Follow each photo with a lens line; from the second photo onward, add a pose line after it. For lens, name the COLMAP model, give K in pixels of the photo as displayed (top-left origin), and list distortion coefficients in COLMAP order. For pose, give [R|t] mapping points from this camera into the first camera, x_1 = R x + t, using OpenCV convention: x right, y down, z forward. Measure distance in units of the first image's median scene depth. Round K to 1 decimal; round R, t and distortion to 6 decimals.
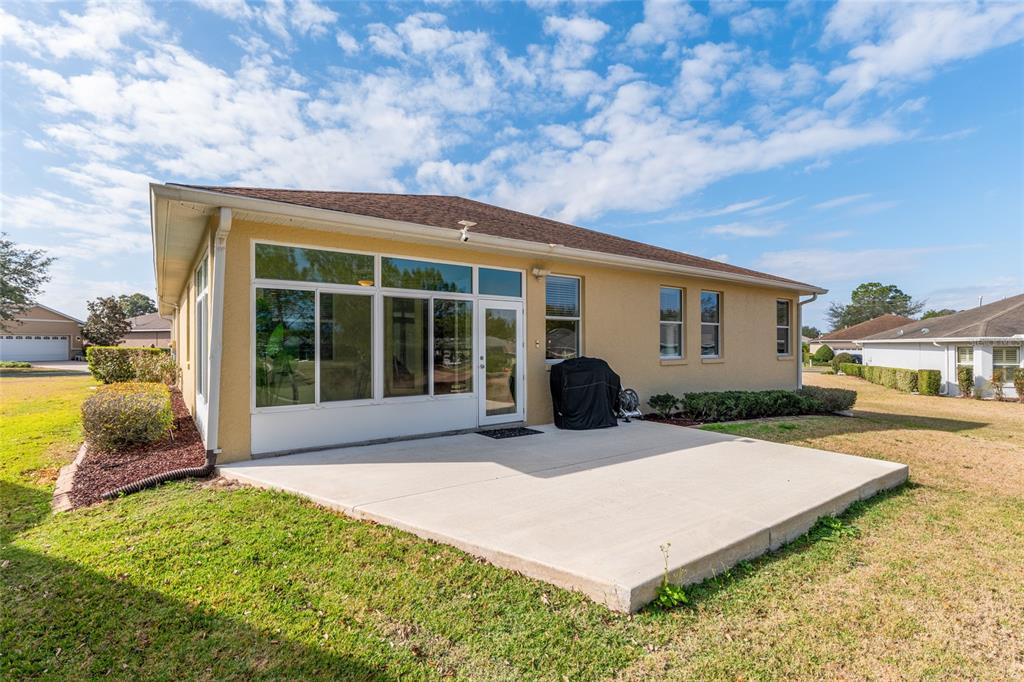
lens RADIAL K [[499.3, 0, 509.0], [0, 499.3, 333.3], [0, 0, 1]] dist [0.014762, -0.001278]
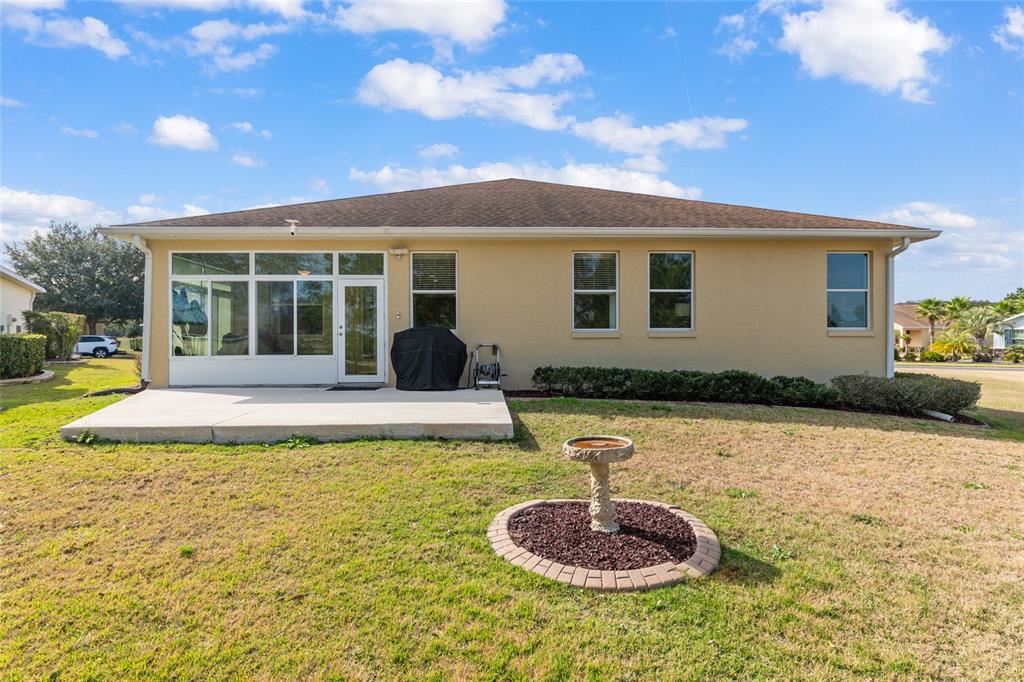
lens RADIAL K [[591.7, 0, 513.4], [0, 591.7, 340.8], [0, 0, 1]] dist [0.005688, -0.002897]
pose [[0.818613, 0.002723, -0.574339, 0.513649], [0.017589, 0.999401, 0.029808, 0.021468], [0.574076, -0.034503, 0.818075, 0.027818]]
